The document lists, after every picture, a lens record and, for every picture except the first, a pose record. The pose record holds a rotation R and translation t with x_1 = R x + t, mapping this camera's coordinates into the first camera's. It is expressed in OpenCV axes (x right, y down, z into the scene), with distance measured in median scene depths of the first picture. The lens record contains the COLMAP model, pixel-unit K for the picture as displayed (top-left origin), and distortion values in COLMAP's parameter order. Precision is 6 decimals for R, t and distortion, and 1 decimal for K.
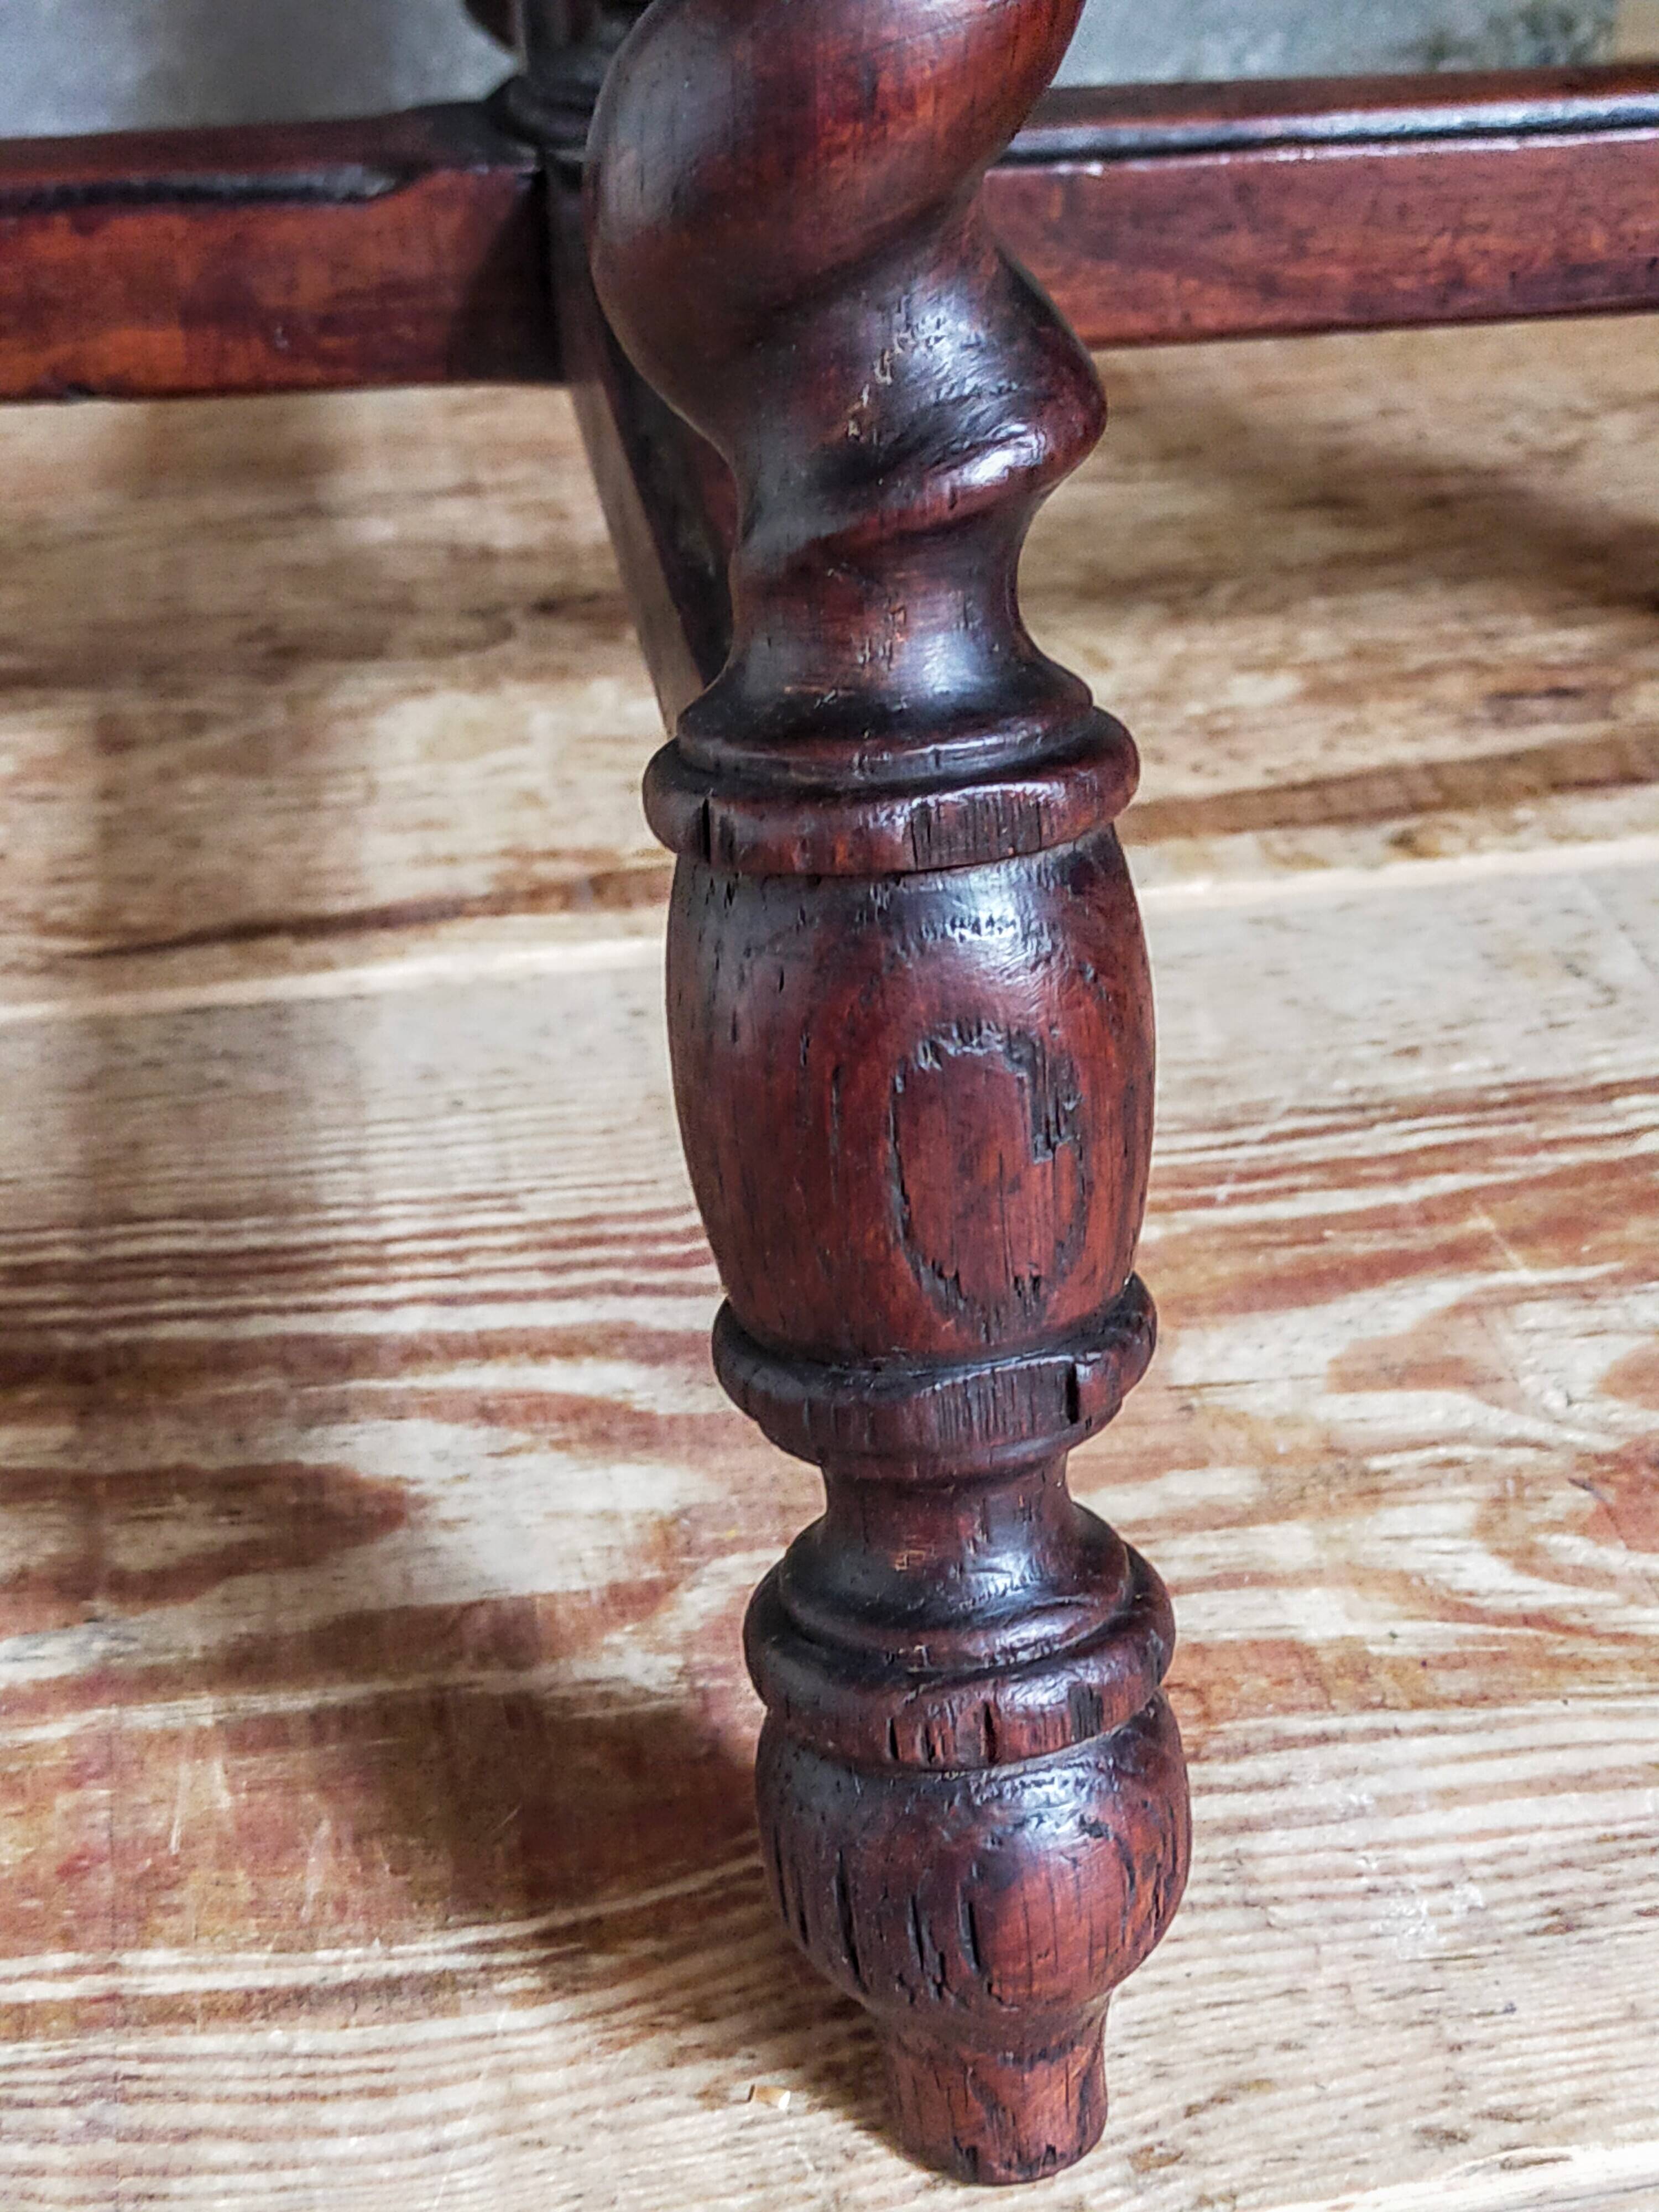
lens RADIAL K [[3433.6, 0, 850.5], [0, 3433.6, 1098.0], [0, 0, 1]] dist [0.091257, 0.000000]
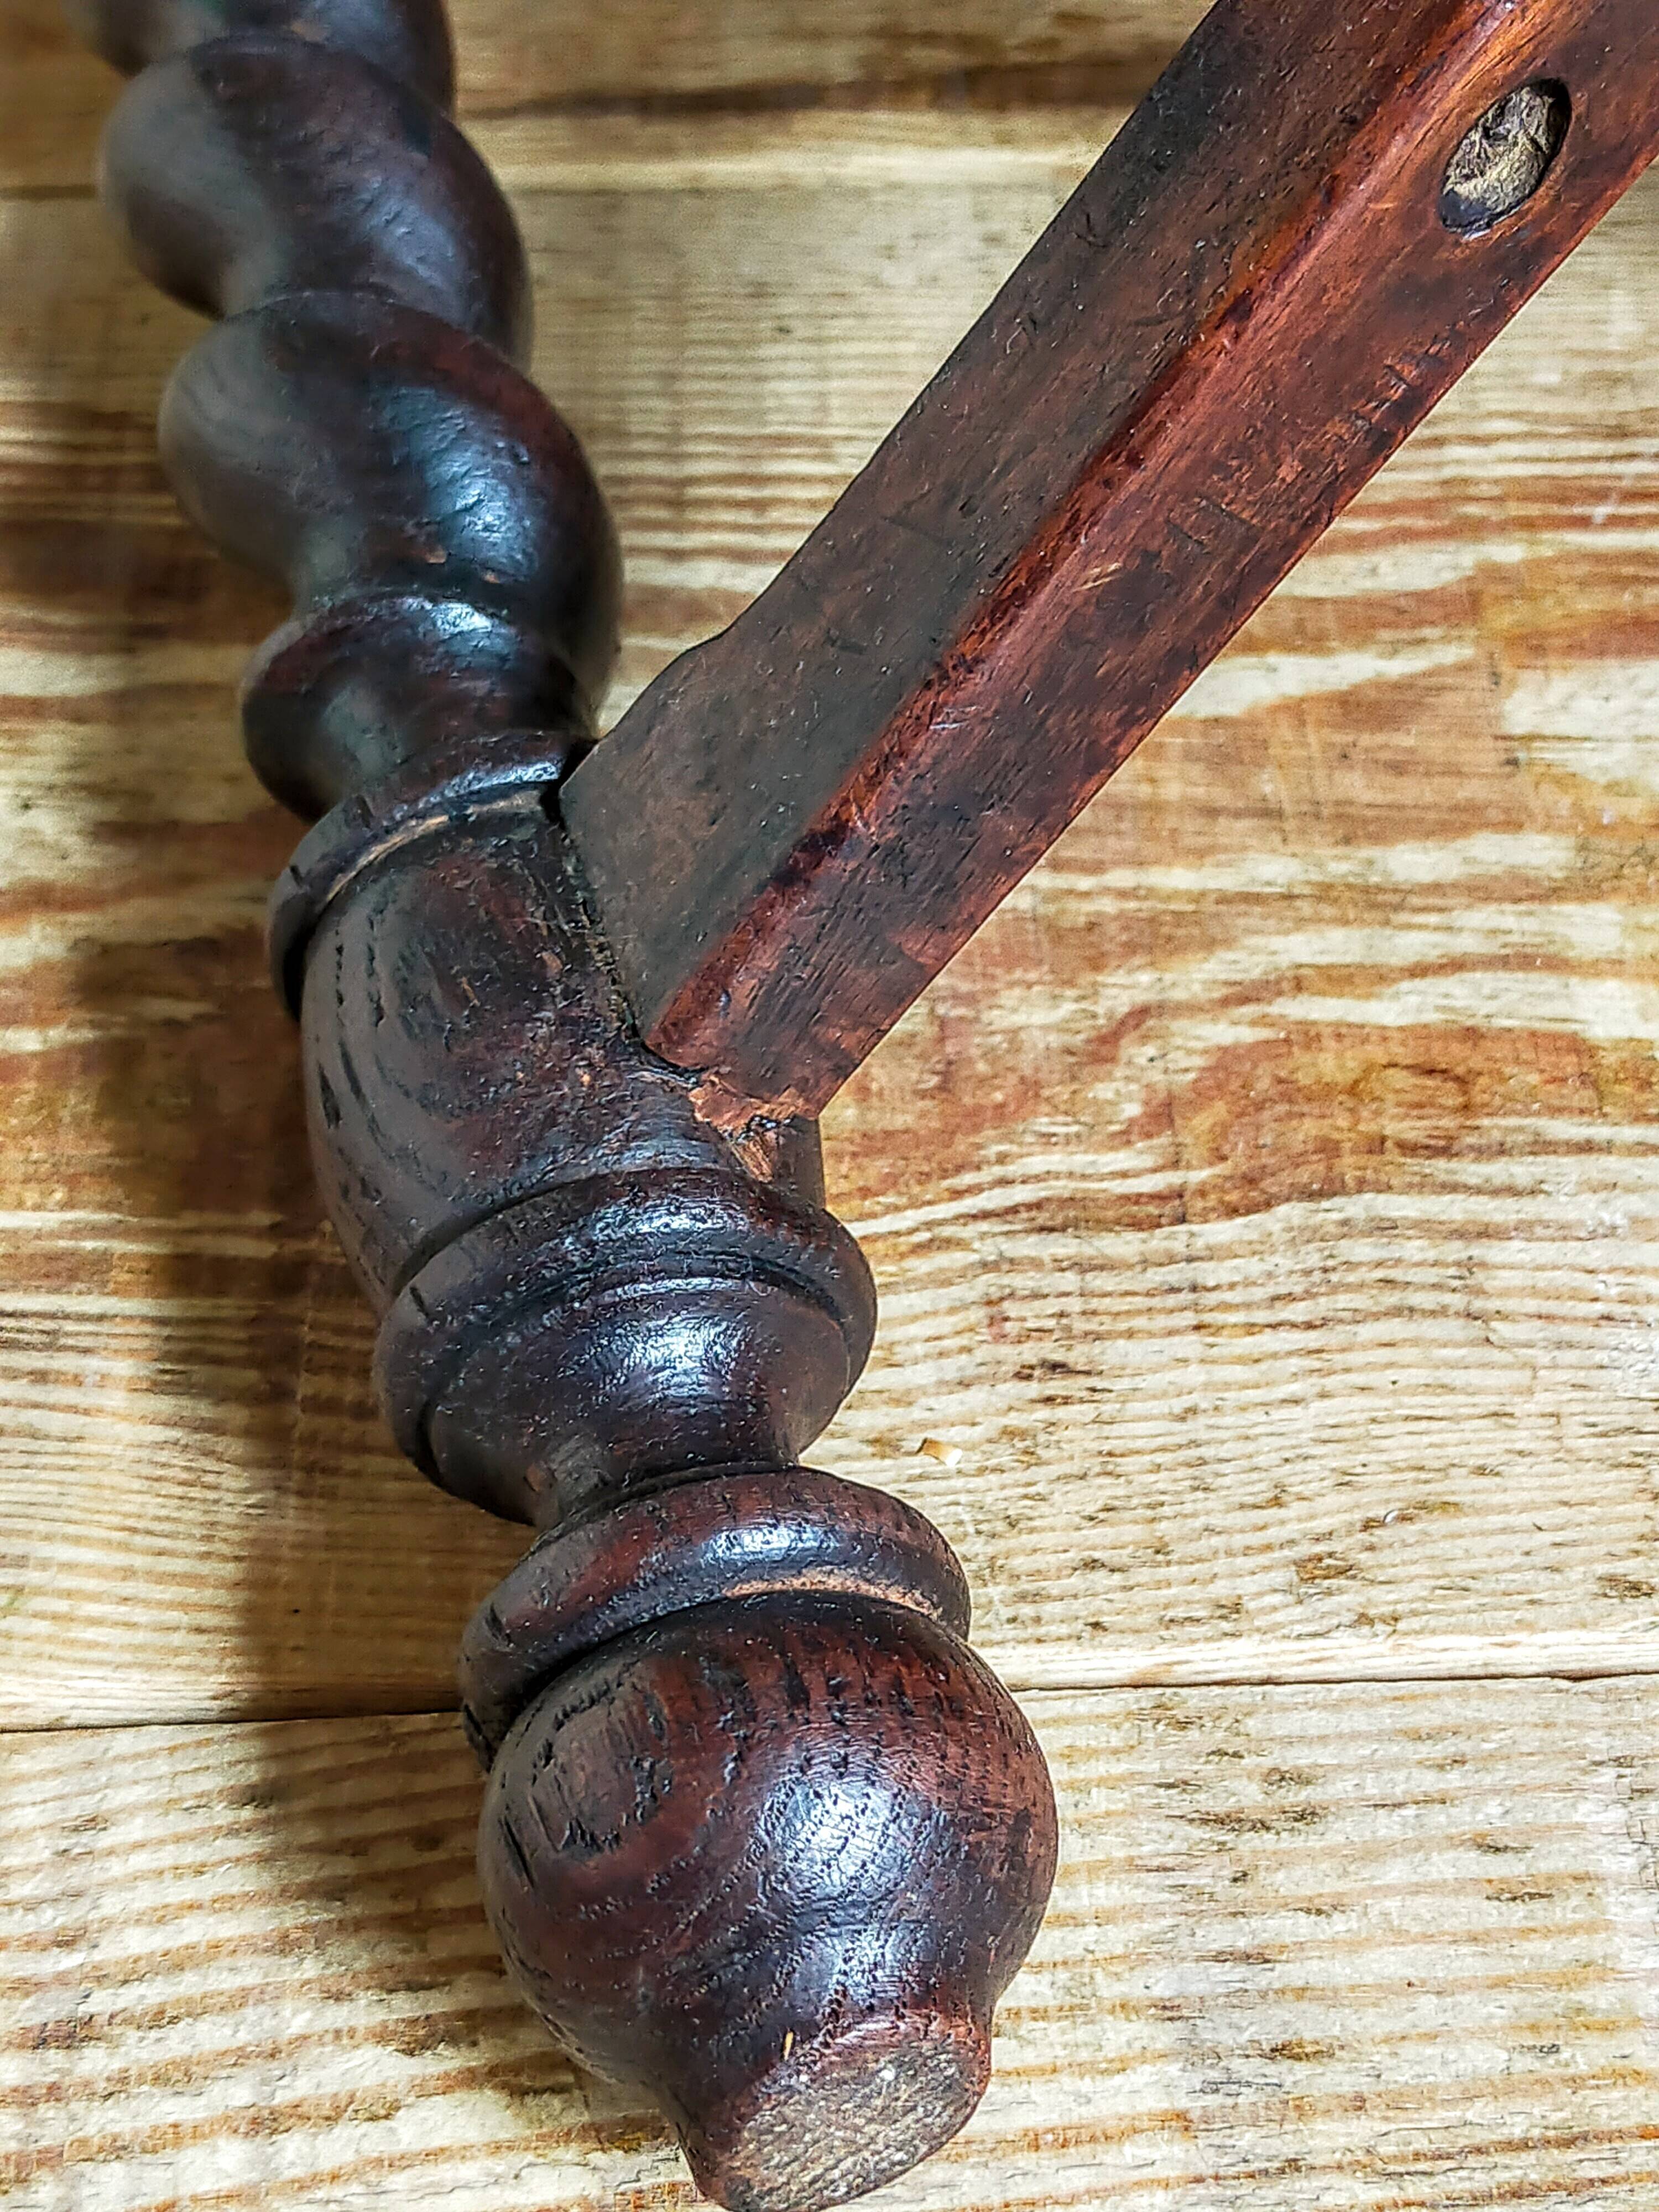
lens RADIAL K [[3433.6, 0, 838.7], [0, 3433.6, 1118.2], [0, 0, 1]] dist [0.091257, 0.000000]
pose [[0.985538, 0.121452, -0.118167, 0.040506], [-0.086541, 0.960295, 0.265226, -0.047304], [0.145687, -0.251164, 0.956918, 0.063445]]
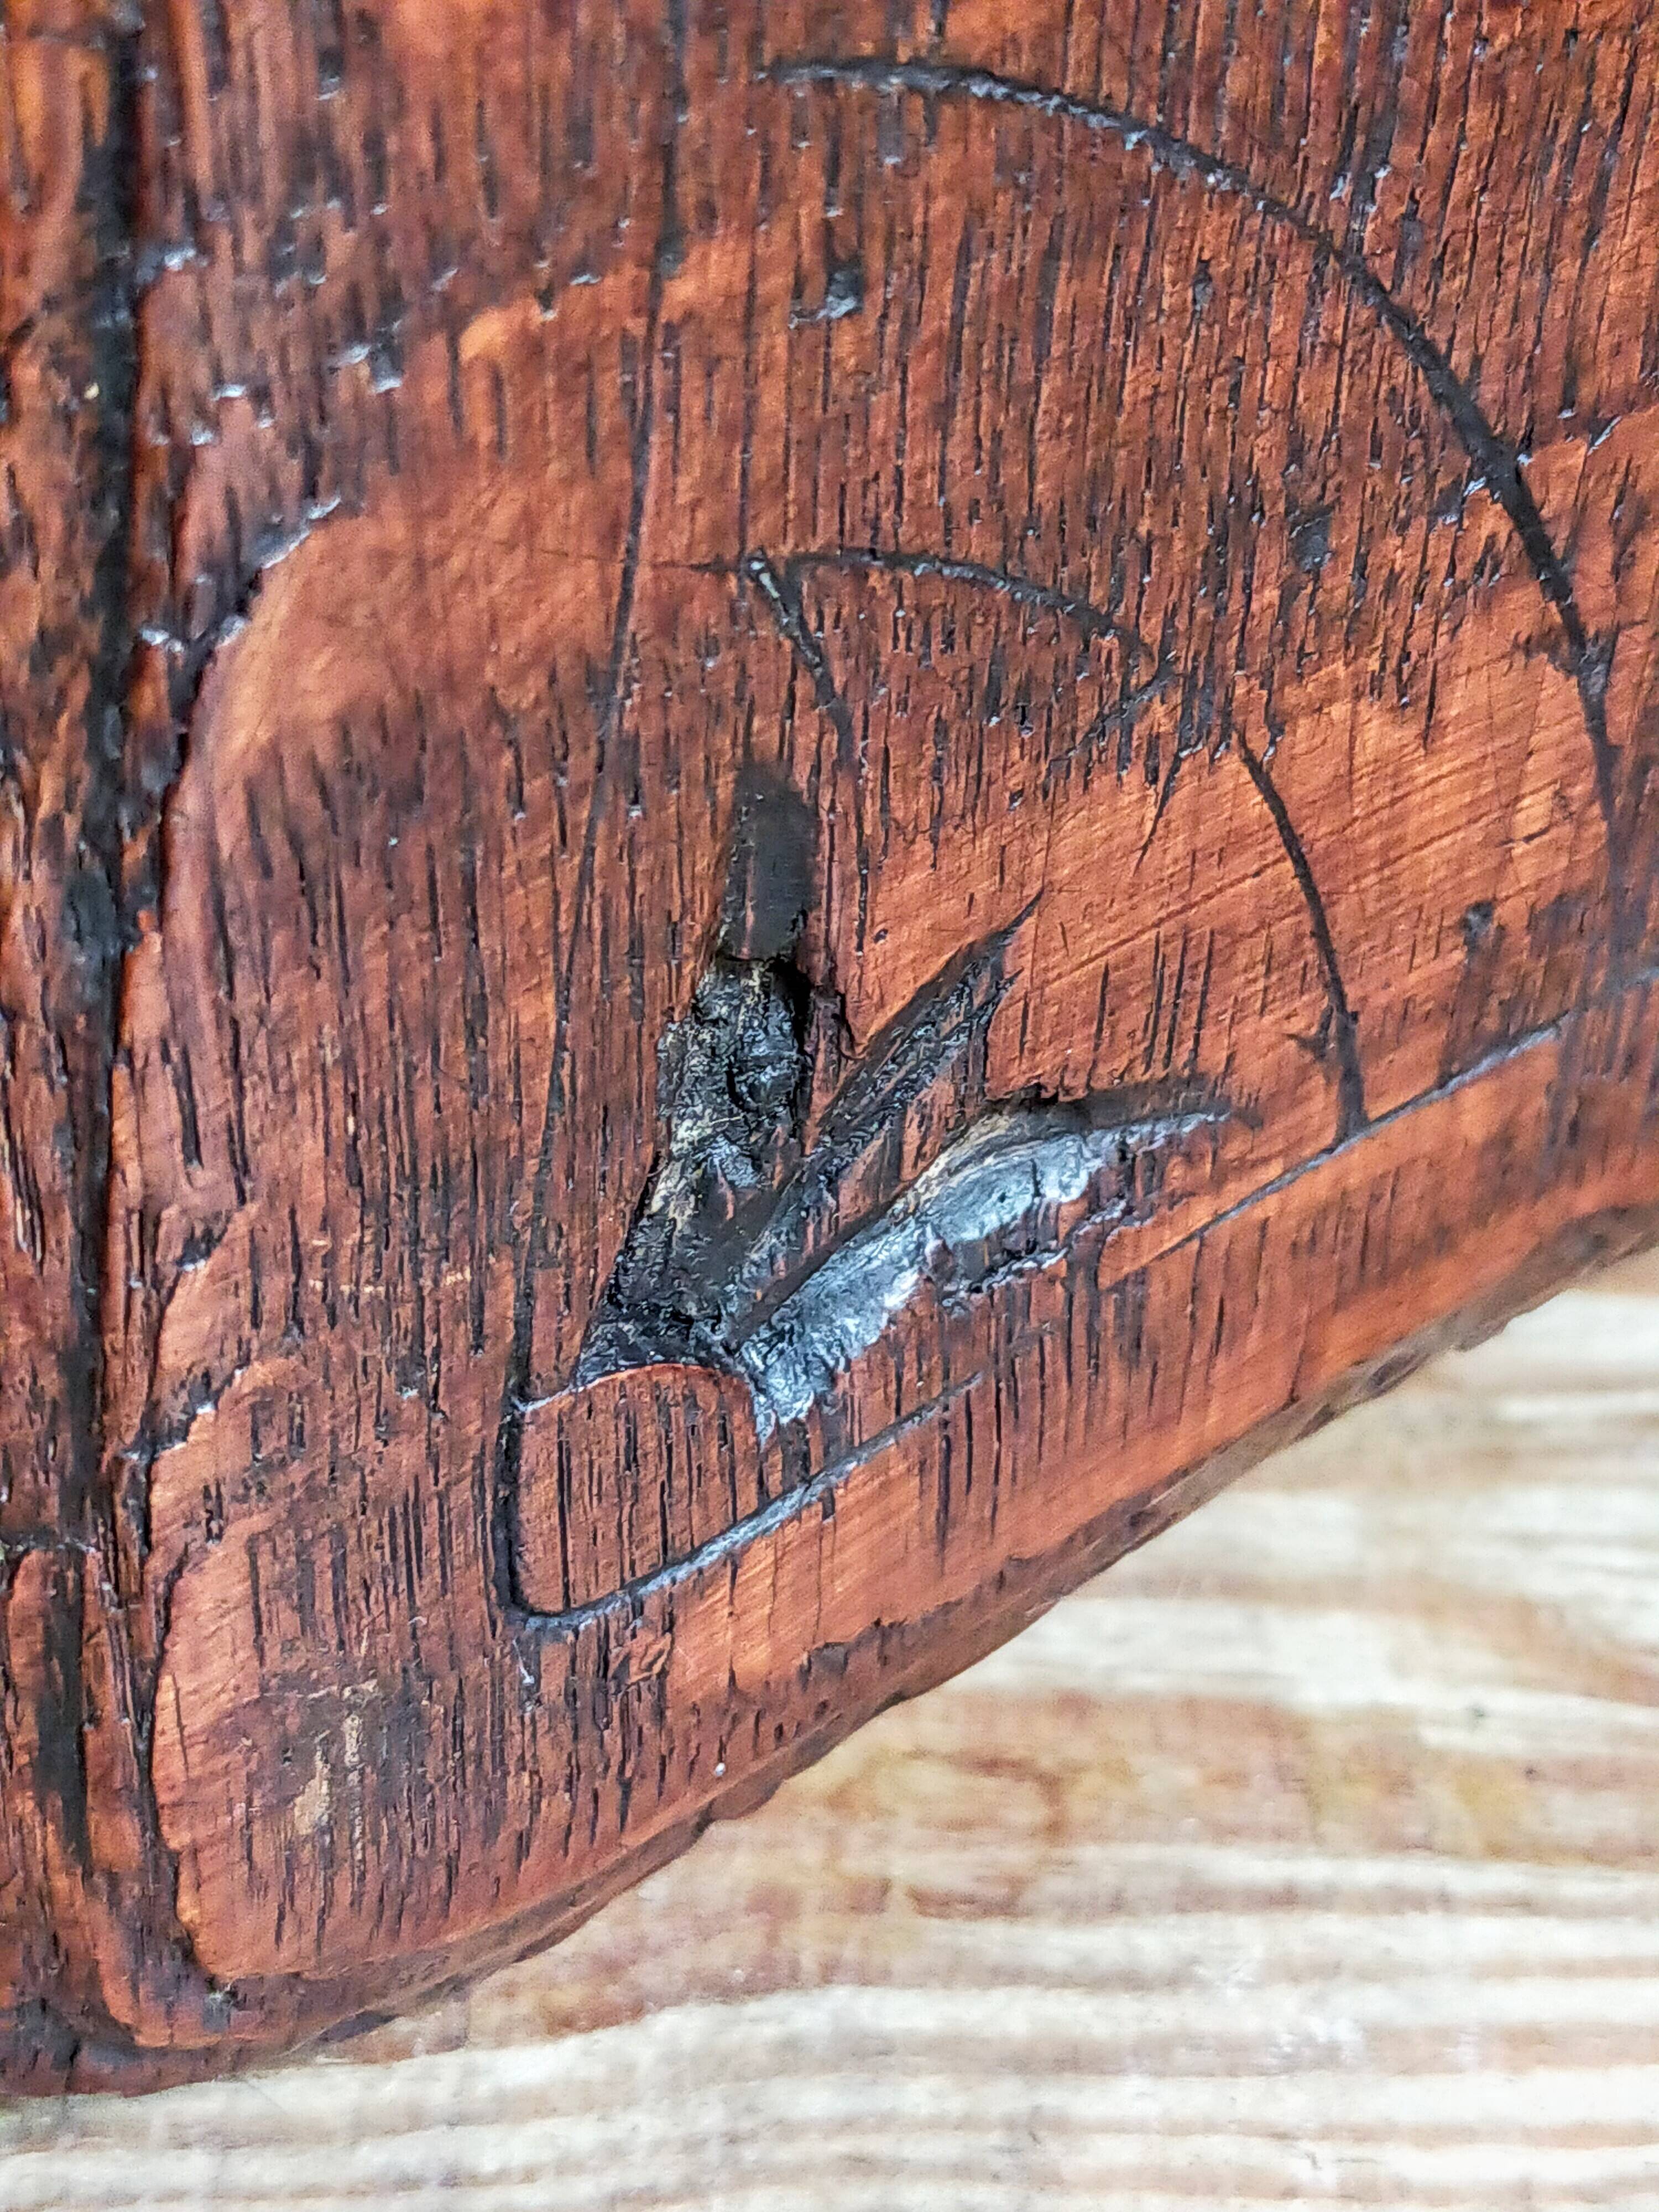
lens RADIAL K [[3433.6, 0, 848.4], [0, 3433.6, 1187.1], [0, 0, 1]] dist [0.091257, 0.000000]
pose [[0.986563, 0.071719, -0.146801, 0.123627], [-0.078155, 0.996196, -0.038541, 0.097677], [0.143479, 0.049497, 0.988415, 0.453848]]
